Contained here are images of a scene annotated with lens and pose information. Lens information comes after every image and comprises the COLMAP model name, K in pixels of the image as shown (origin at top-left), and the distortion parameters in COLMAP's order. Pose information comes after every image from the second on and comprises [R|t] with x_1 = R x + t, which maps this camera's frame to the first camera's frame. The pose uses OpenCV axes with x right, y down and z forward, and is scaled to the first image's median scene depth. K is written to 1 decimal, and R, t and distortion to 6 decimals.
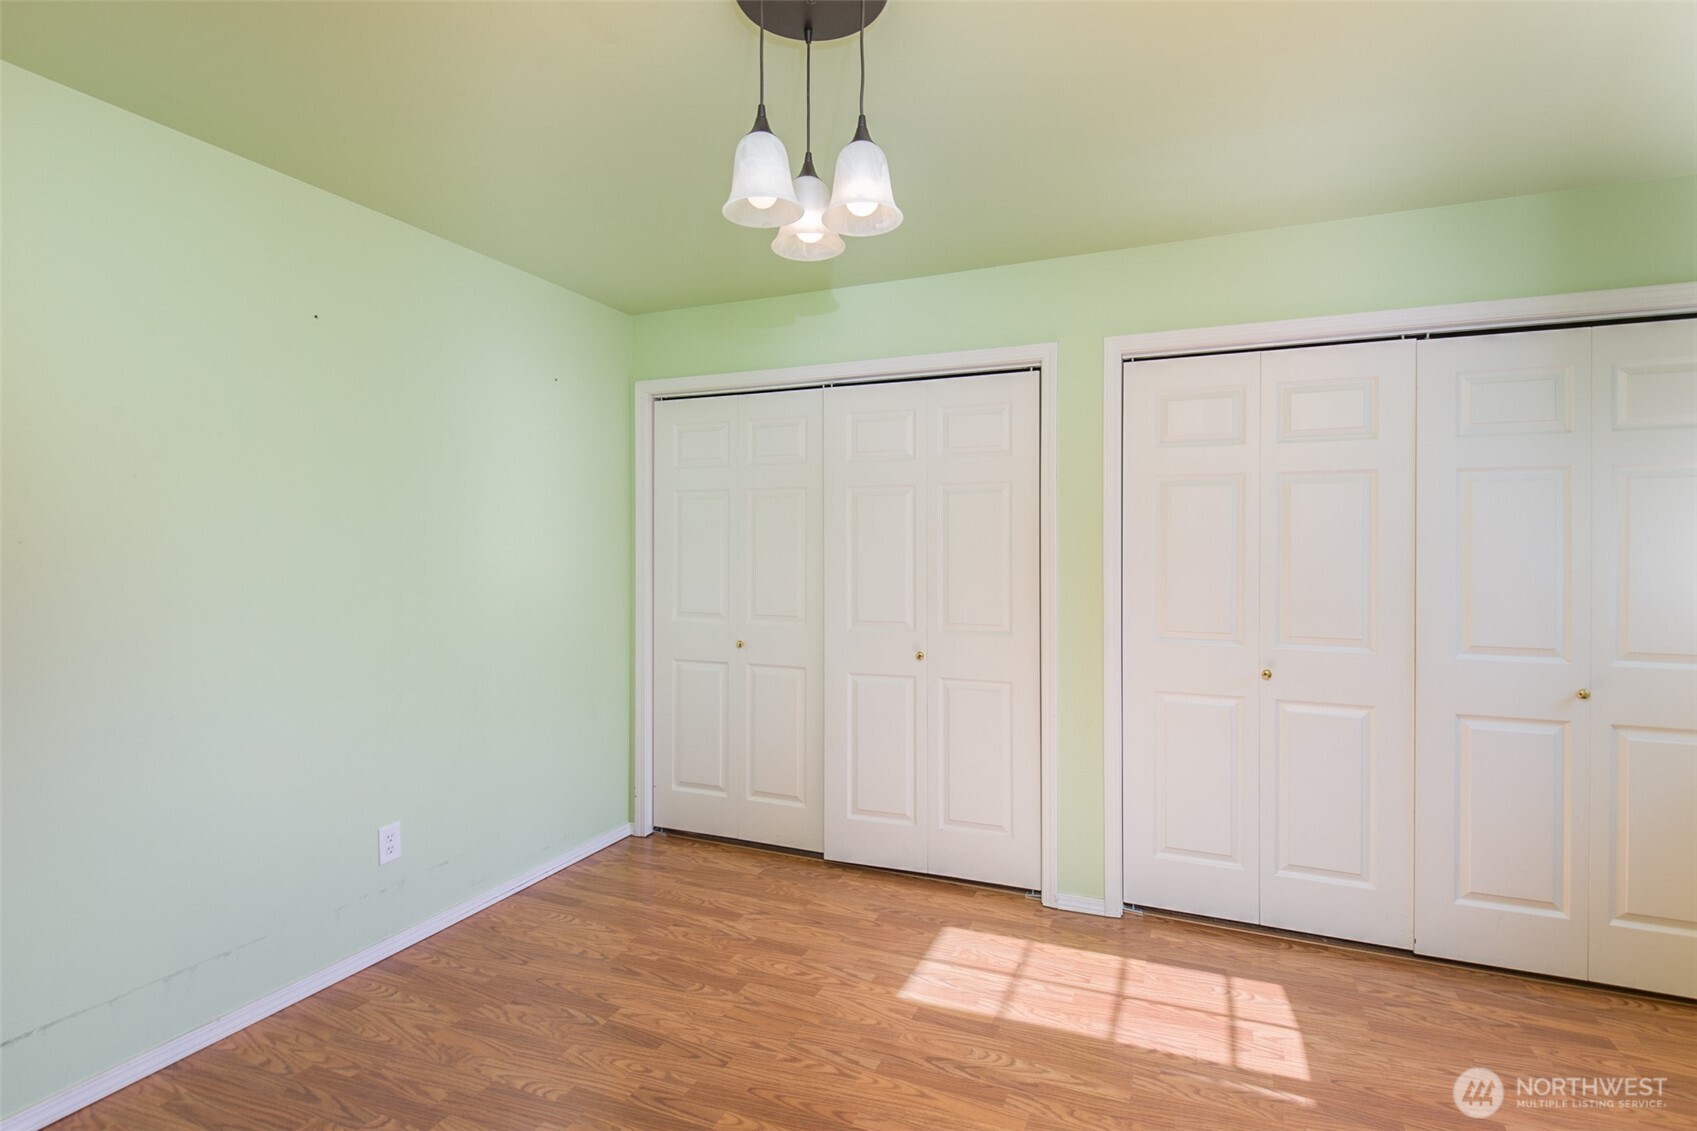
lens RADIAL K [[783.0, 0, 863.3], [0, 783.0, 555.0], [0, 0, 1]] dist [0.006527, -0.002126]
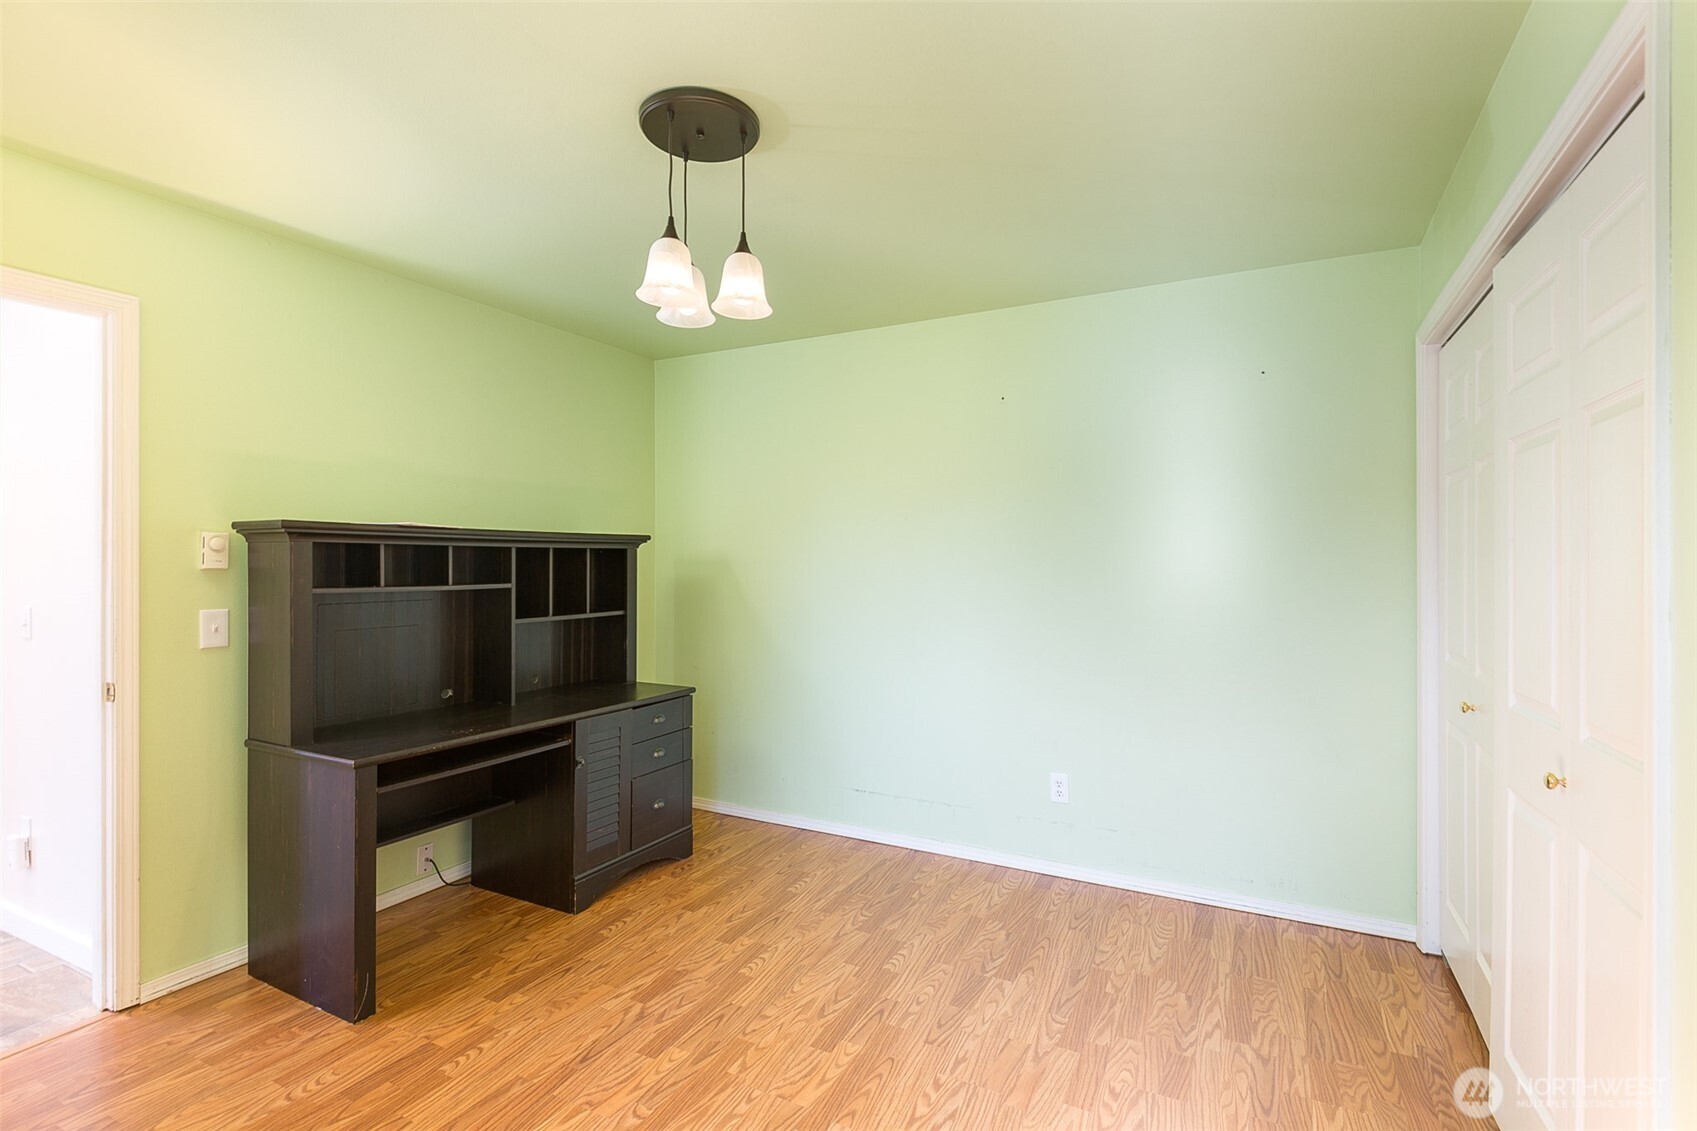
lens RADIAL K [[783.0, 0, 862.2], [0, 783.0, 566.8], [0, 0, 1]] dist [0.006527, -0.002126]
pose [[-0.048905, 0.005341, -0.998789, 0.735370], [-0.008846, 0.999944, 0.005780, 0.004733], [0.998764, 0.009118, -0.048855, 0.803666]]
